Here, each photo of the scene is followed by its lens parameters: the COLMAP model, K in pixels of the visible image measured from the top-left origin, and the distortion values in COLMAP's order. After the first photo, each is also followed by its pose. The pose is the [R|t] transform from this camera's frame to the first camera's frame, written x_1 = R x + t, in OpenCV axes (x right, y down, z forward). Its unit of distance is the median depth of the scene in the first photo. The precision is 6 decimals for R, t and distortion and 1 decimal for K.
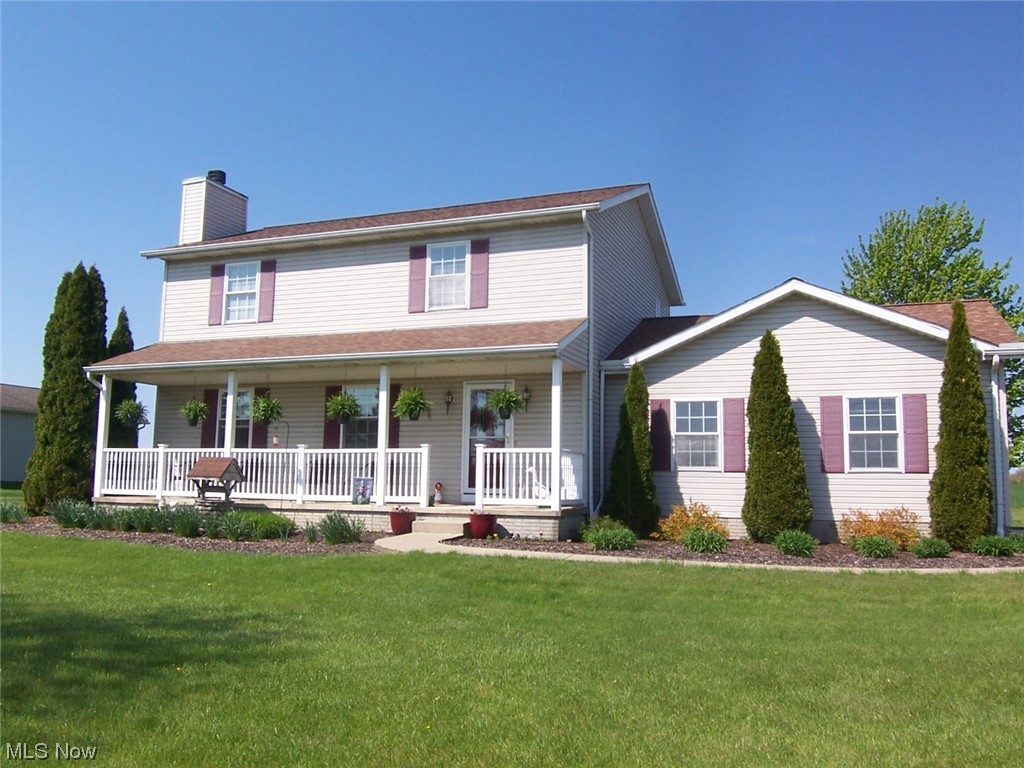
lens RADIAL K [[858.0, 0, 512.0], [0, 858.0, 384.0], [0, 0, 1]] dist [0.000522, -0.000922]
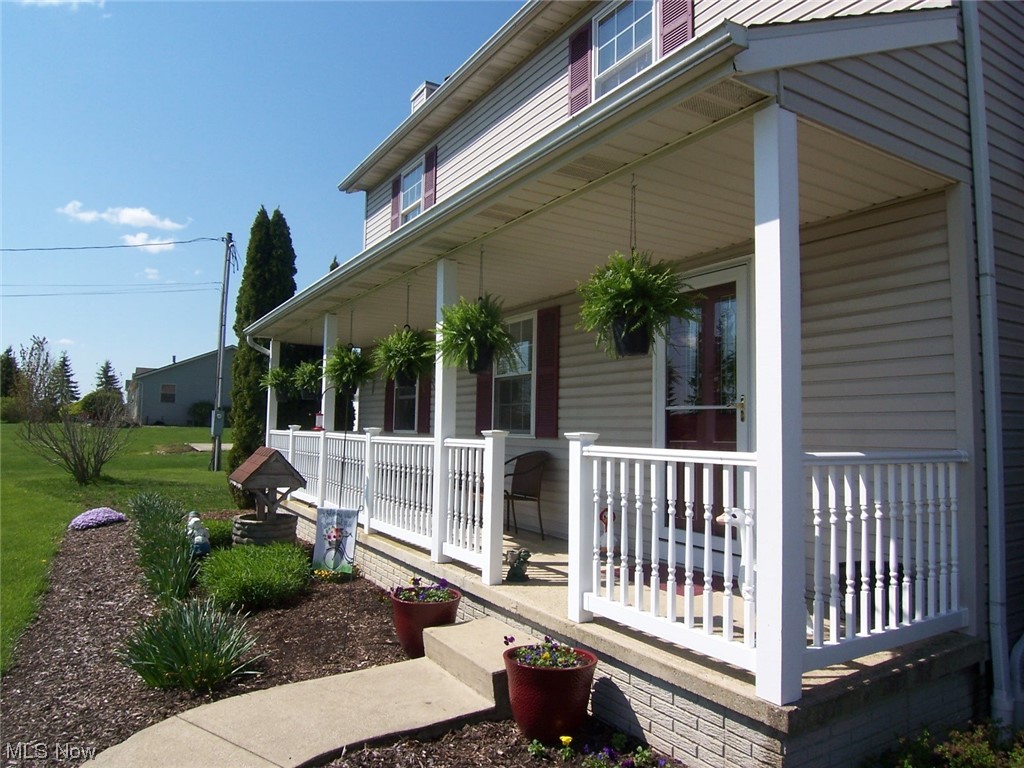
lens RADIAL K [[683.9, 0, 512.0], [0, 683.9, 384.0], [0, 0, 1]] dist [0.009770, -0.050576]
pose [[0.799424, -0.041080, -0.599360, 0.099543], [0.060830, 0.998067, 0.012727, 0.043323], [0.597679, -0.046634, 0.800378, 0.710238]]
